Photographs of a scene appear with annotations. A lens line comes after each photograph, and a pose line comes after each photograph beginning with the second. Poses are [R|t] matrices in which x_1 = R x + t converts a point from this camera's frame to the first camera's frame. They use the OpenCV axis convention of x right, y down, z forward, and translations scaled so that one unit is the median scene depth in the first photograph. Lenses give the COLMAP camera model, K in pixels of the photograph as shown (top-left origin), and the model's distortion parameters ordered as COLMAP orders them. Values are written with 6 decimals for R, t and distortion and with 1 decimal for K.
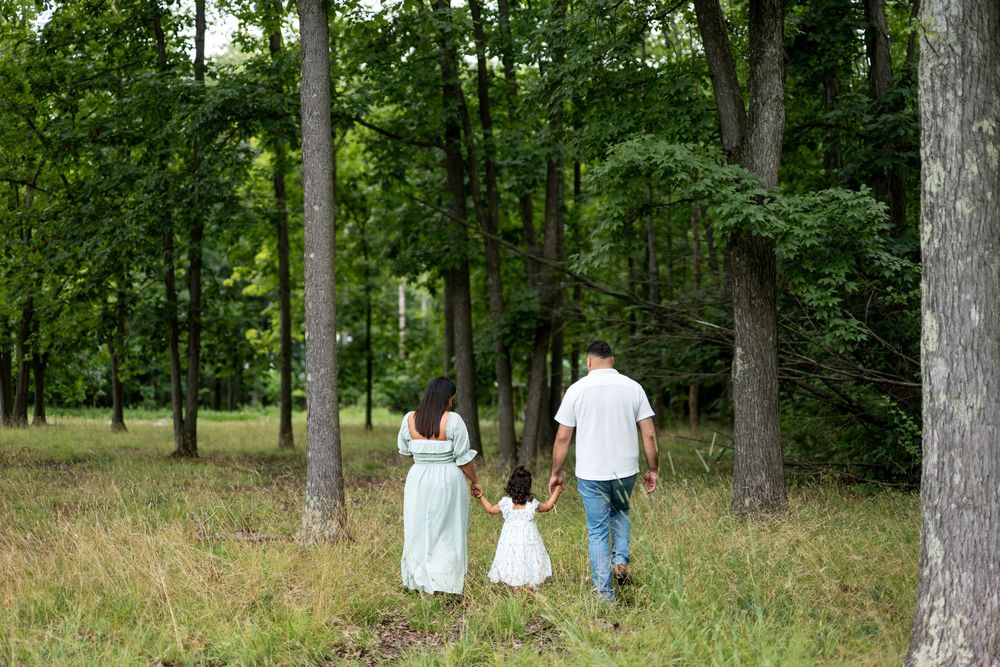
lens RADIAL K [[1650.8, 0, 449.8], [0, 1650.8, 321.1], [0, 0, 1]] dist [0.039122, 0.000000]
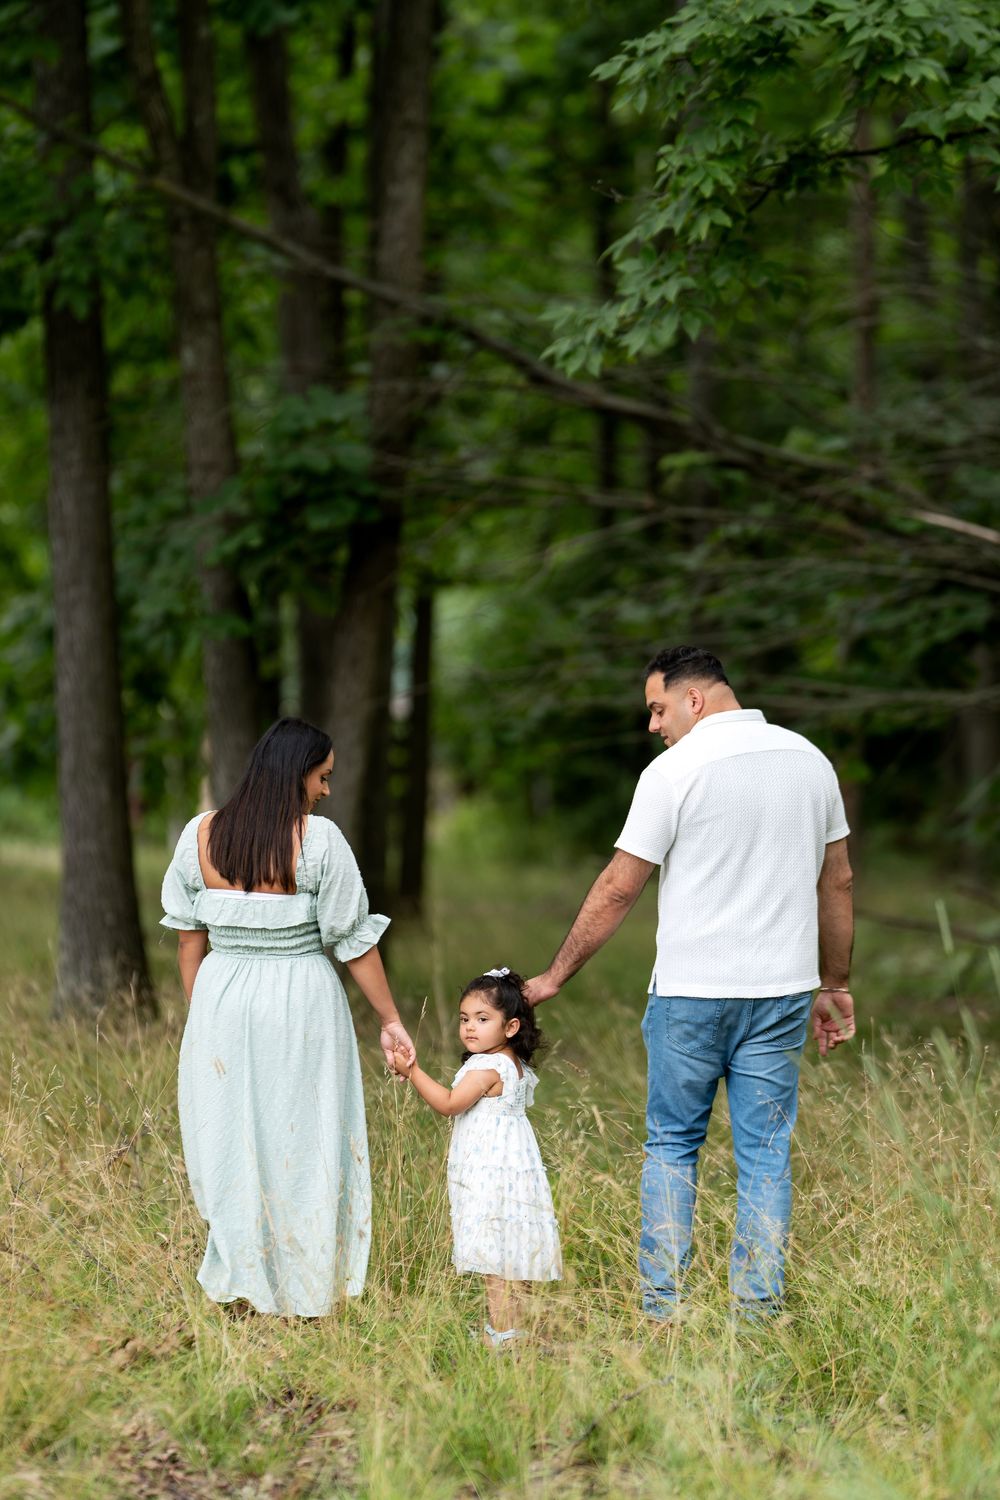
lens RADIAL K [[6041.7, 0, 496.8], [0, 6041.7, 751.7], [0, 0, 1]] dist [0.076191, 0.000000]
pose [[0.996587, 0.012777, 0.081555, -0.030439], [-0.016224, 0.998997, 0.041746, -0.005830], [-0.080940, -0.042927, 0.995794, -0.132437]]
